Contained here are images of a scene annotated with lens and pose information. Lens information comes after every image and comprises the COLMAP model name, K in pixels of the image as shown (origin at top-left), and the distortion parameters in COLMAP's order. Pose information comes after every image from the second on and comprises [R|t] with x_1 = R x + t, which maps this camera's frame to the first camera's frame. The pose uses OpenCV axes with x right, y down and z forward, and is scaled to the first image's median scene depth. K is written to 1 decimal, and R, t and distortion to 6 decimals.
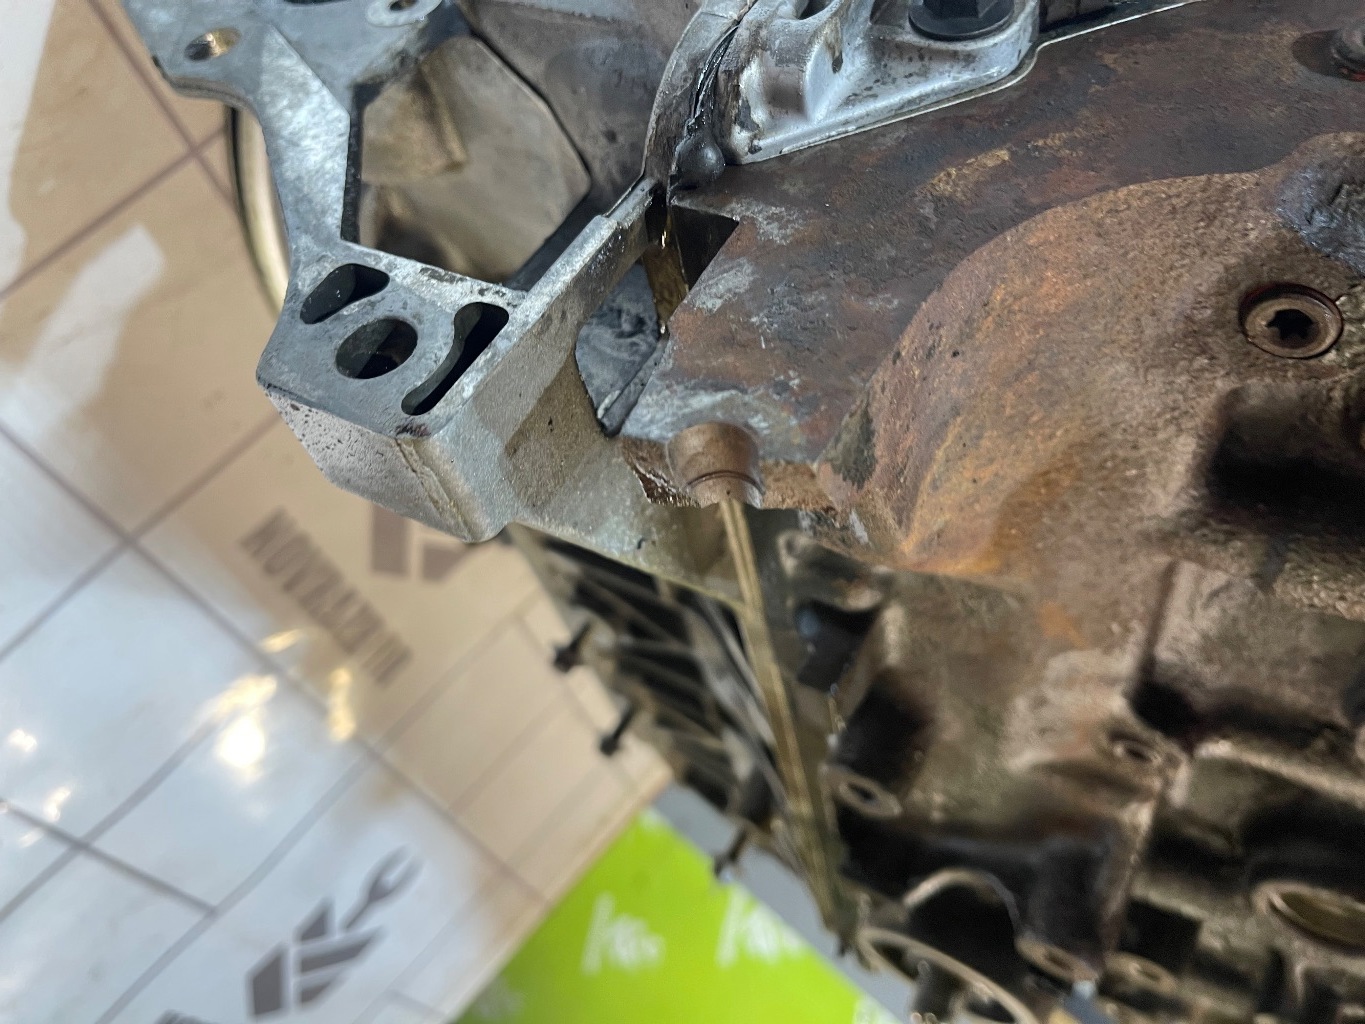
lens RADIAL K [[1042.9, 0, 681.0], [0, 1042.9, 512.2], [0, 0, 1]] dist [0.080734, -0.120812]
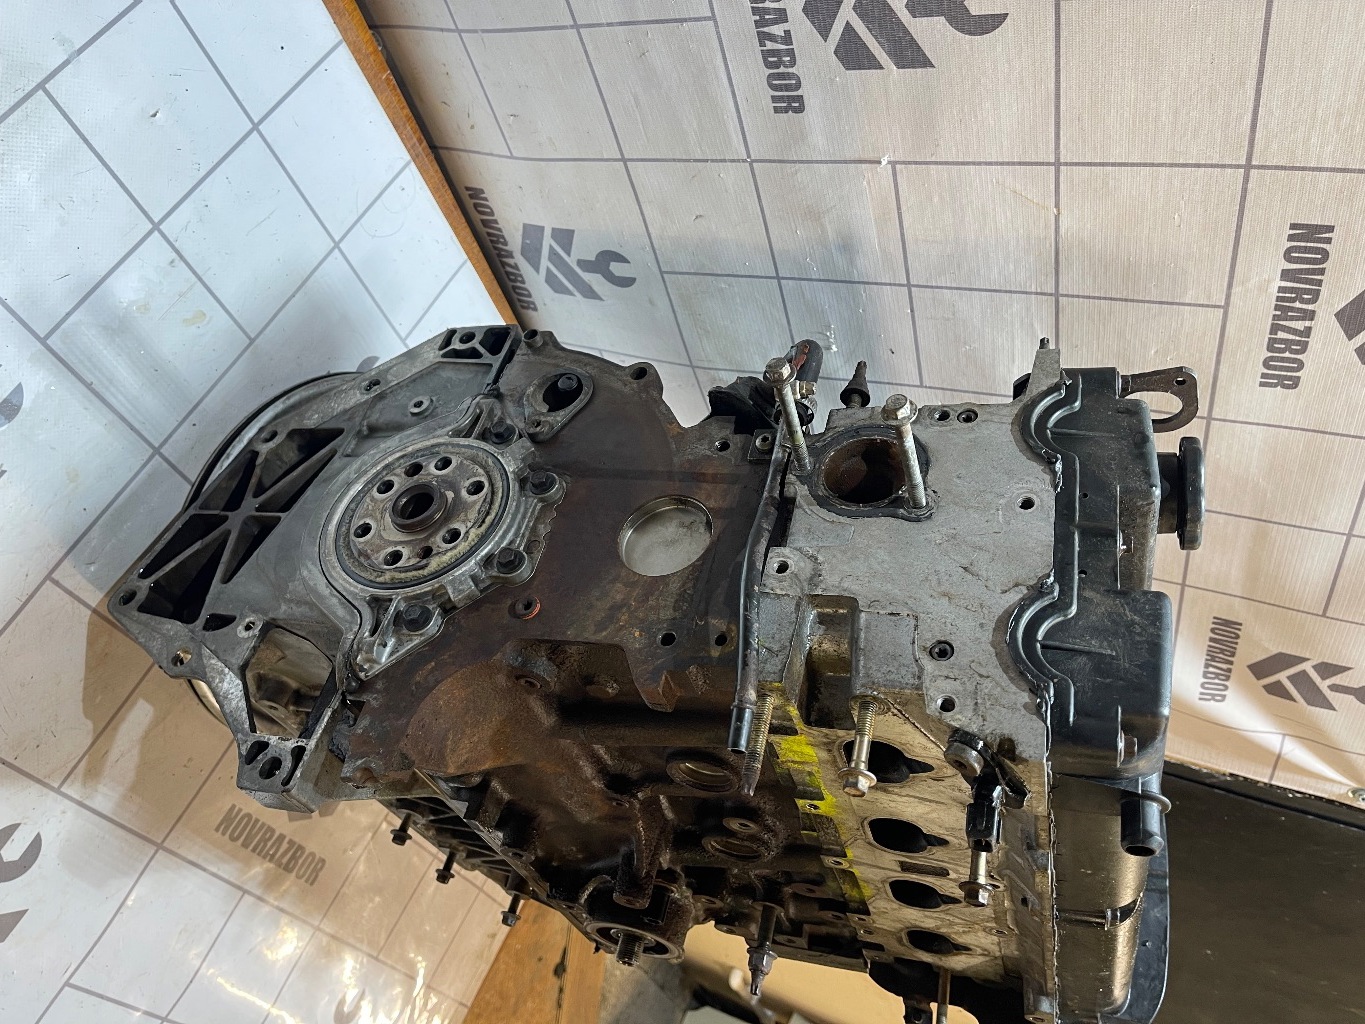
lens RADIAL K [[1042.9, 0, 683.2], [0, 1042.9, 514.9], [0, 0, 1]] dist [0.080734, -0.120812]
pose [[0.956761, -0.269385, 0.109725, 0.821307], [0.280239, 0.954752, -0.099577, -0.214515], [-0.077936, 0.126020, 0.988962, -2.543468]]
